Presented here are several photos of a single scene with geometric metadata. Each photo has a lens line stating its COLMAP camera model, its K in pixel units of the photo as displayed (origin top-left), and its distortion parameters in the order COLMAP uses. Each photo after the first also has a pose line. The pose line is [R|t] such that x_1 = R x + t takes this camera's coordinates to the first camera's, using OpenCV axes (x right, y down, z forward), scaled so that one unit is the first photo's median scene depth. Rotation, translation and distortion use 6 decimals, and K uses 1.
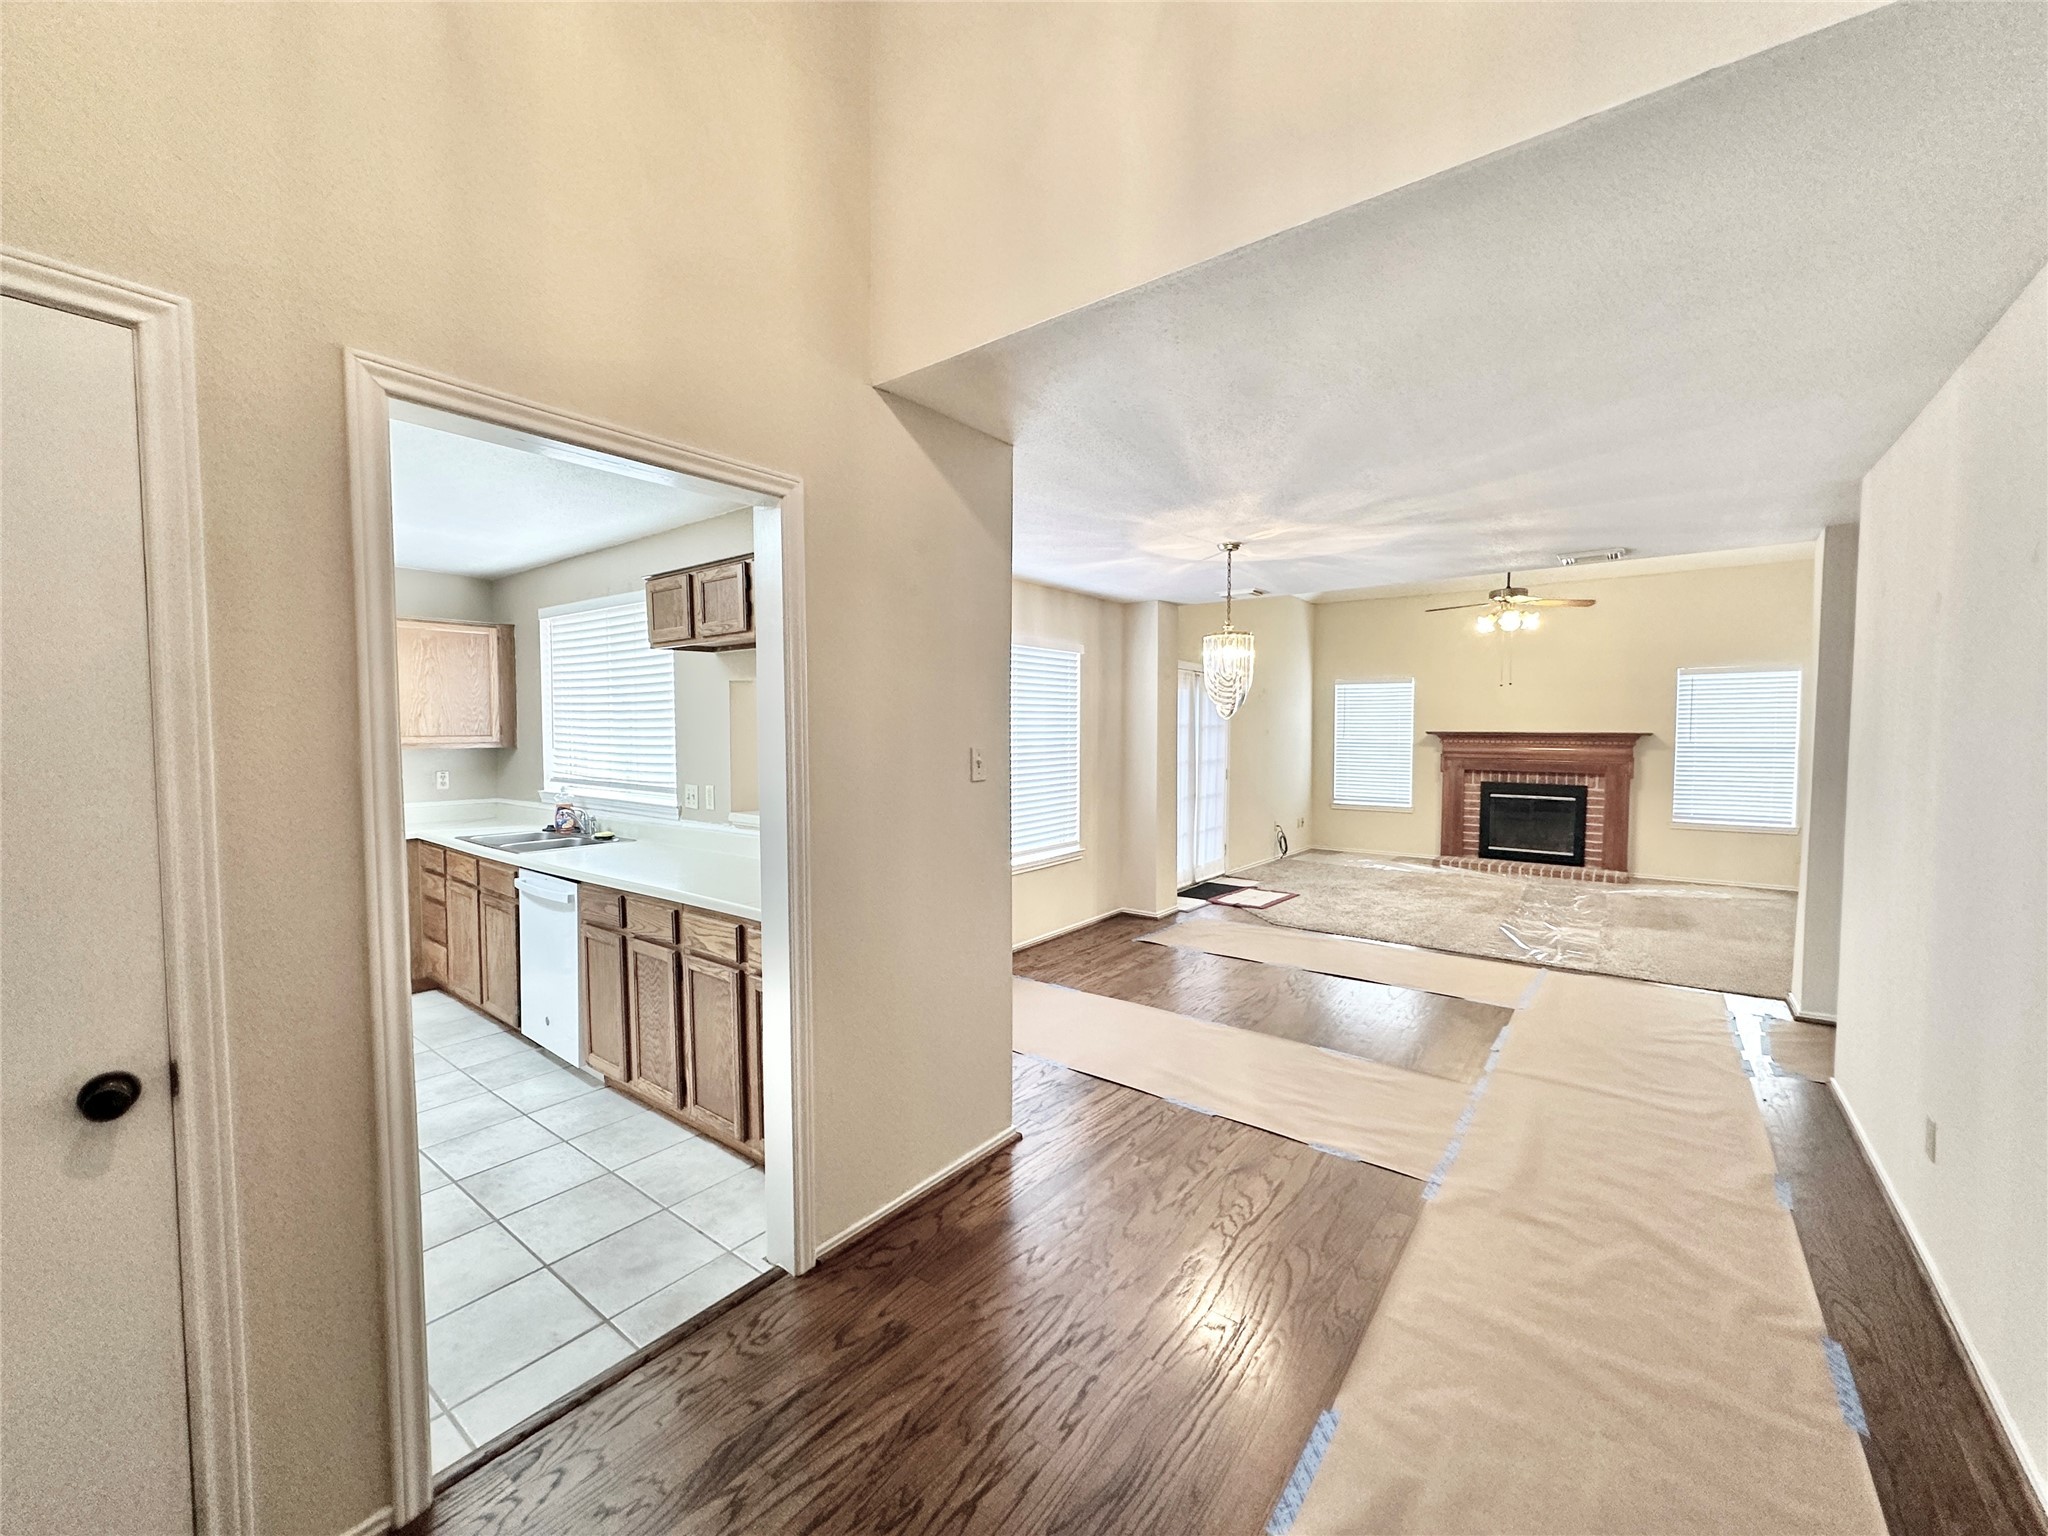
lens RADIAL K [[814.7, 0, 1013.7], [0, 814.7, 768.3], [0, 0, 1]] dist [-0.008099, 0.000923]
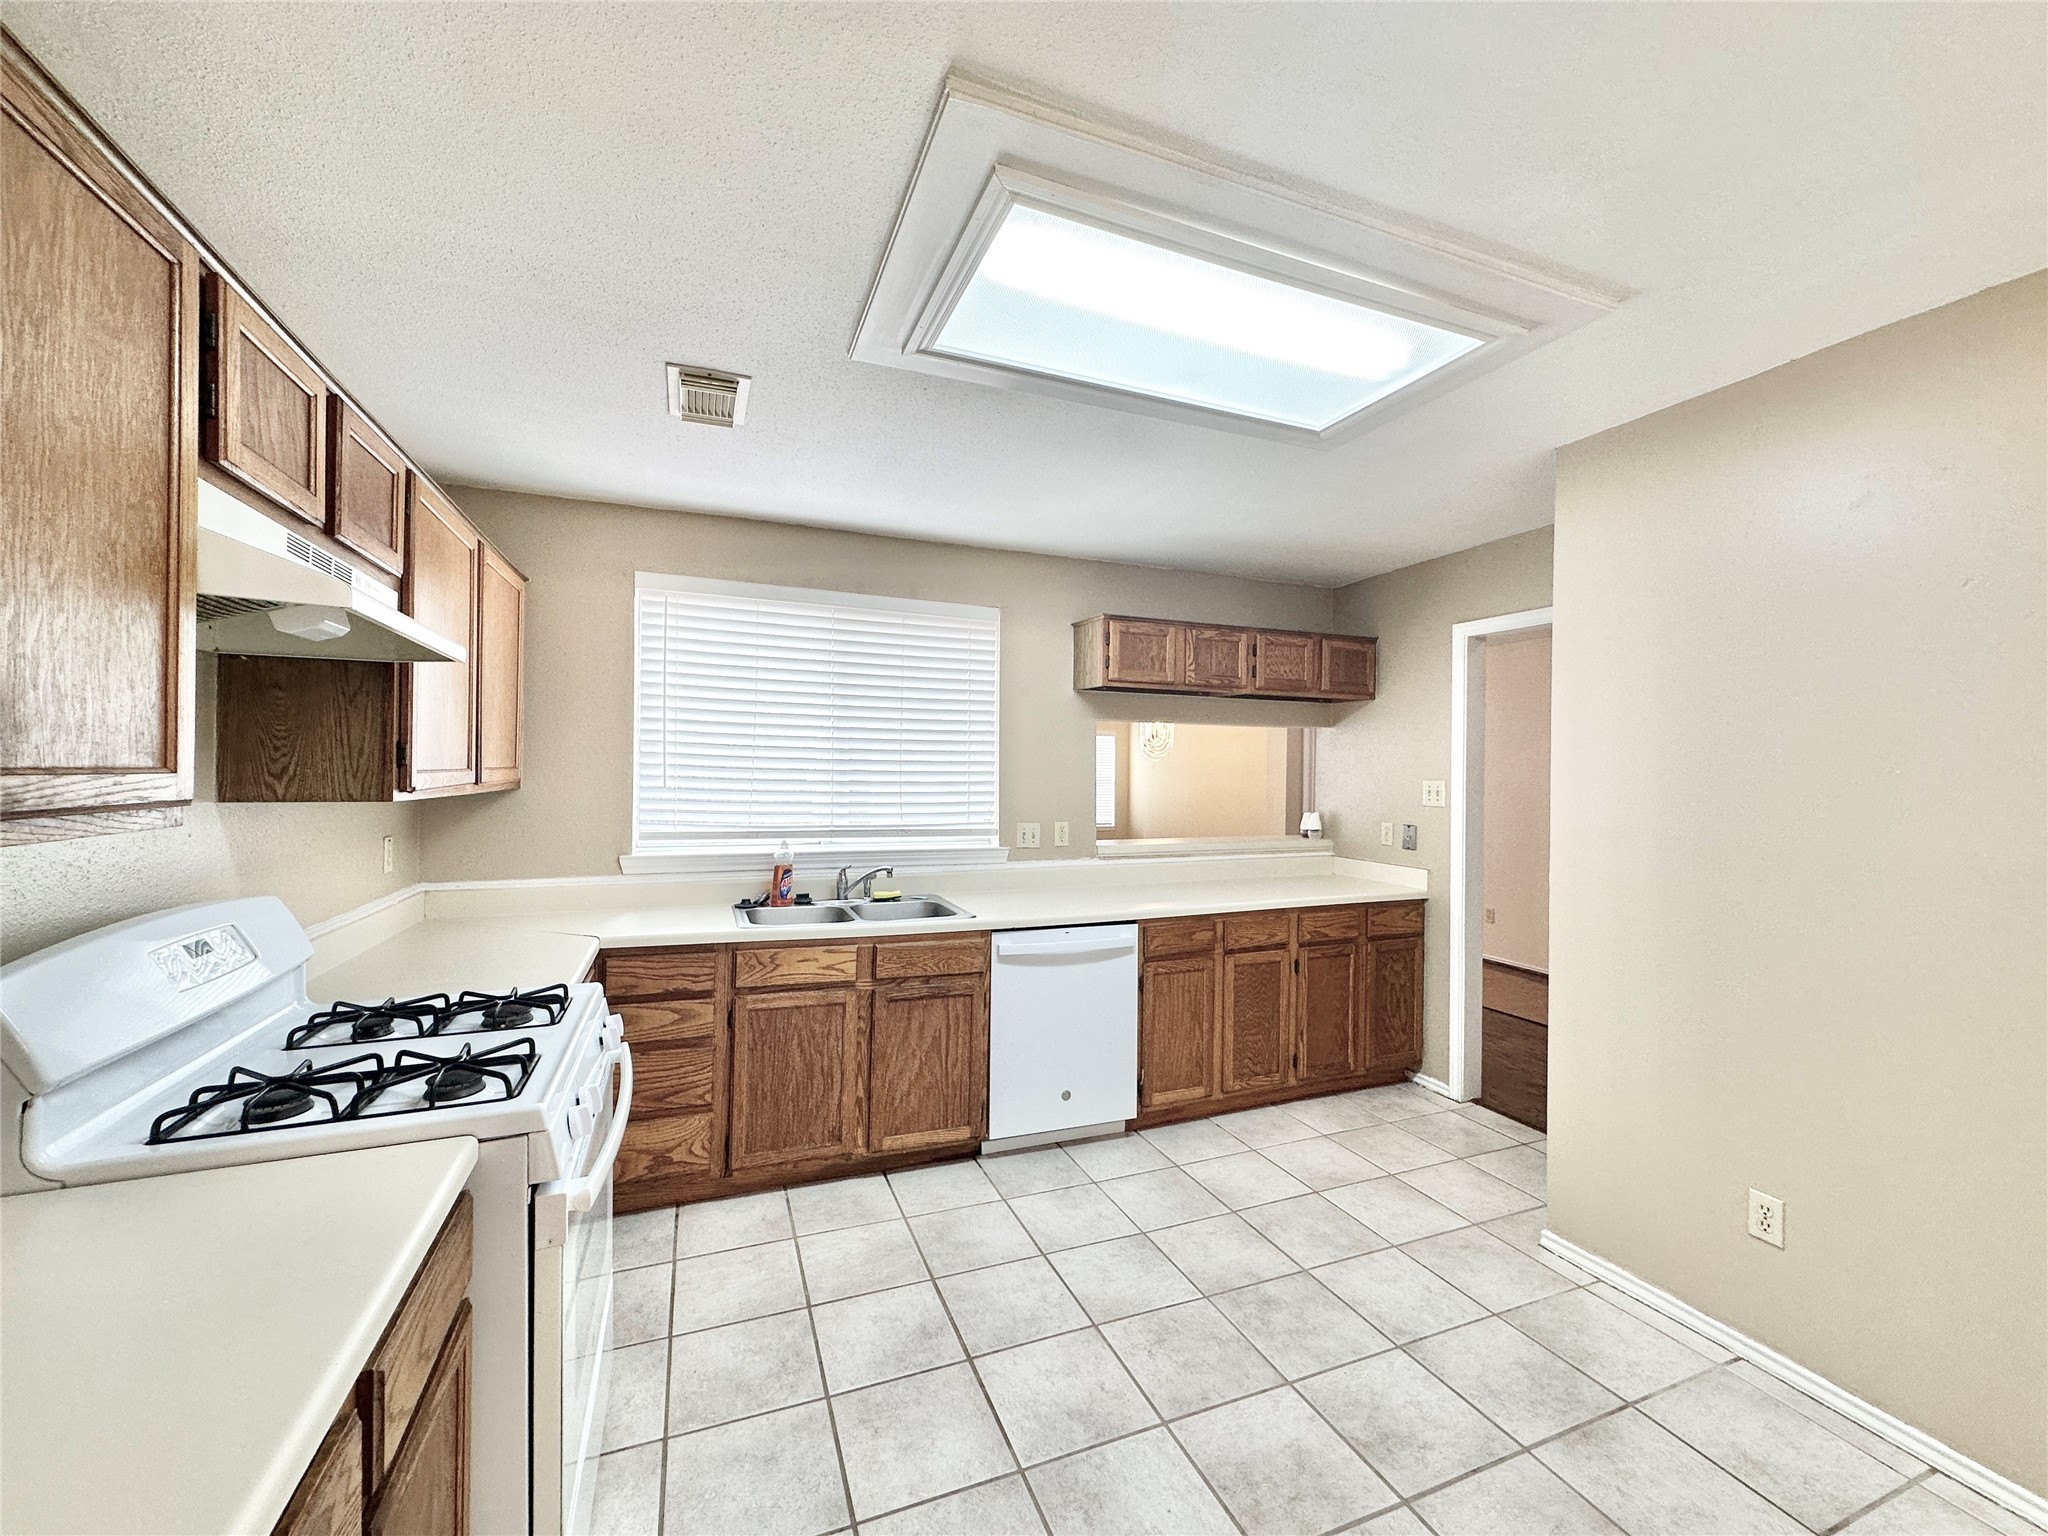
lens RADIAL K [[814.7, 0, 1019.0], [0, 814.7, 769.1], [0, 0, 1]] dist [-0.008099, 0.000923]
pose [[0.514155, 0.009872, 0.857641, -1.245109], [0.030354, 0.999098, -0.029698, -0.015224], [-0.857160, 0.041302, 0.513391, 0.528525]]
